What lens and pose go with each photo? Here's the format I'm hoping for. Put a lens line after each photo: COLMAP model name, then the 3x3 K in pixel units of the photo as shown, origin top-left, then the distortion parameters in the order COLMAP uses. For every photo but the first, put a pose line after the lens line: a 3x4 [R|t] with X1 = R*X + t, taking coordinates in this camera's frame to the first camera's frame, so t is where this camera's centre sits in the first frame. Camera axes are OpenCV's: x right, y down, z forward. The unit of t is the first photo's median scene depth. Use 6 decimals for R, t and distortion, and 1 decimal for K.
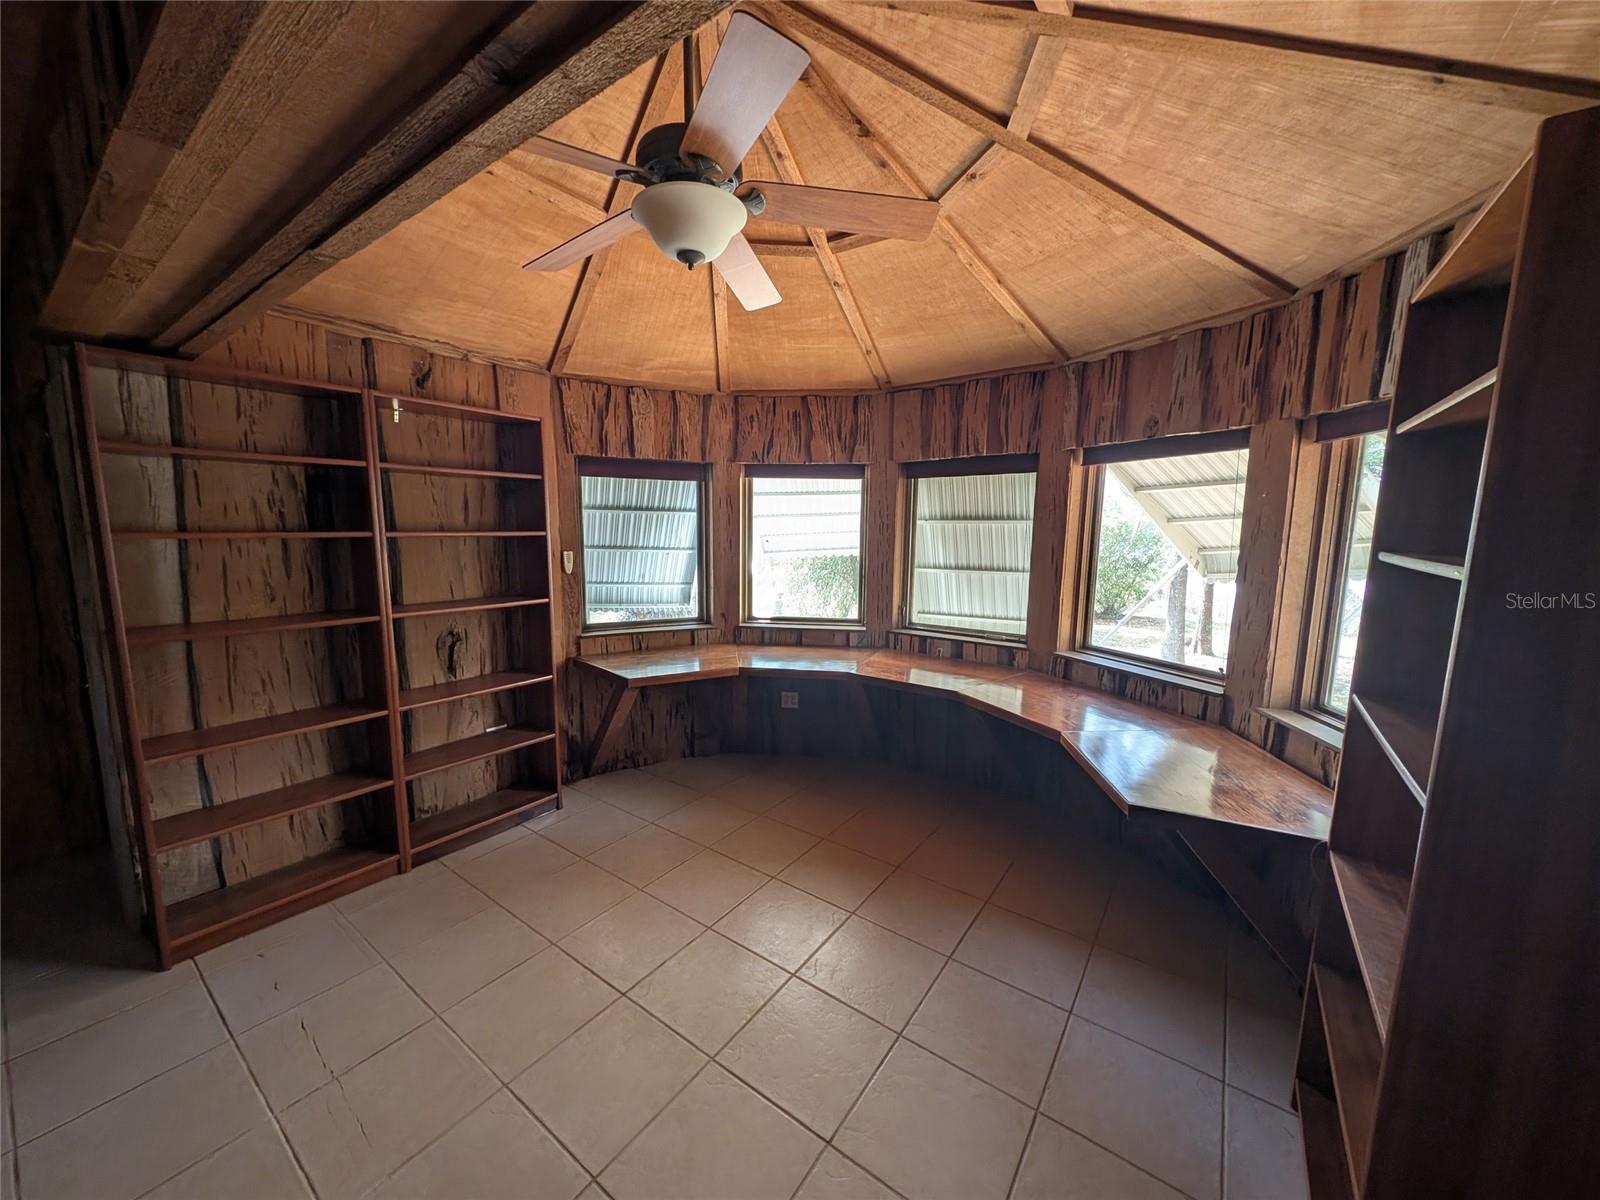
lens RADIAL K [[599.8, 0, 799.0], [0, 599.8, 604.1], [0, 0, 1]] dist [0.005498, -0.003083]
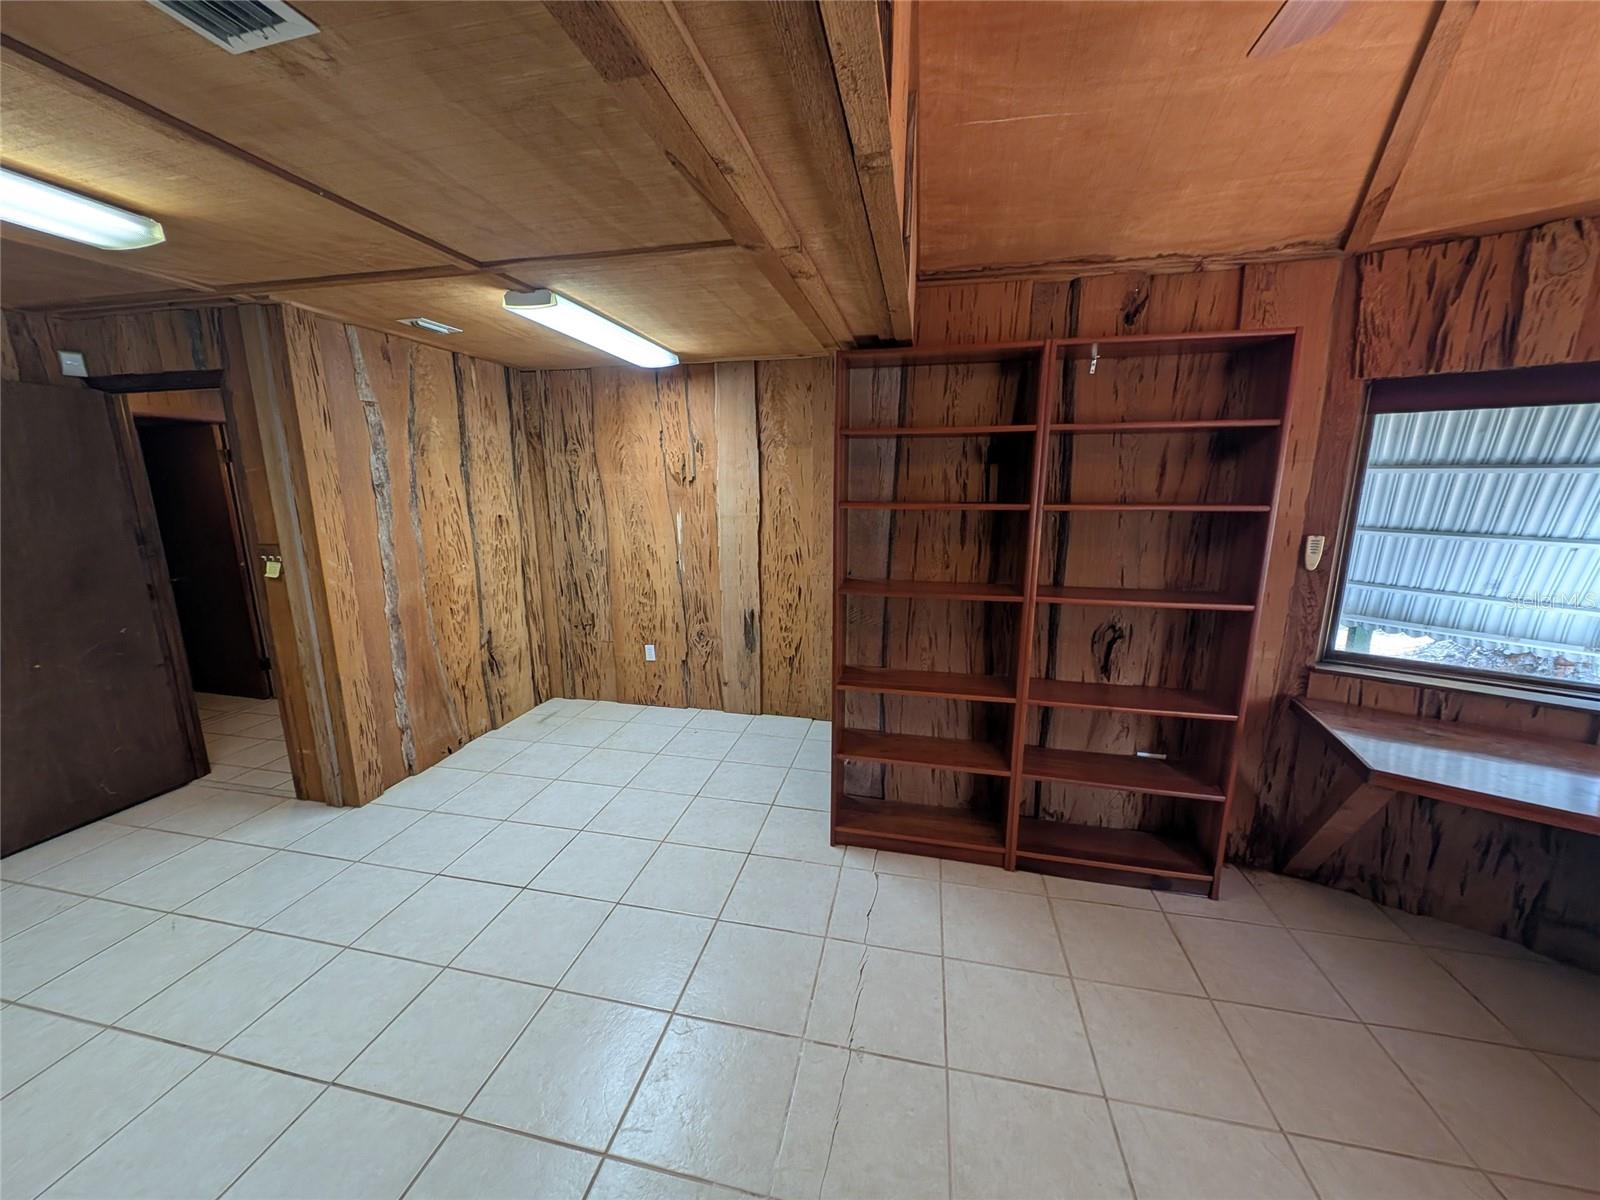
lens RADIAL K [[599.8, 0, 792.0], [0, 599.8, 603.6], [0, 0, 1]] dist [0.005498, -0.003083]
pose [[0.391215, 0.172348, -0.904017, -0.010133], [-0.115288, 0.983748, 0.137657, -0.044506], [0.913050, 0.050369, 0.404726, 0.249184]]
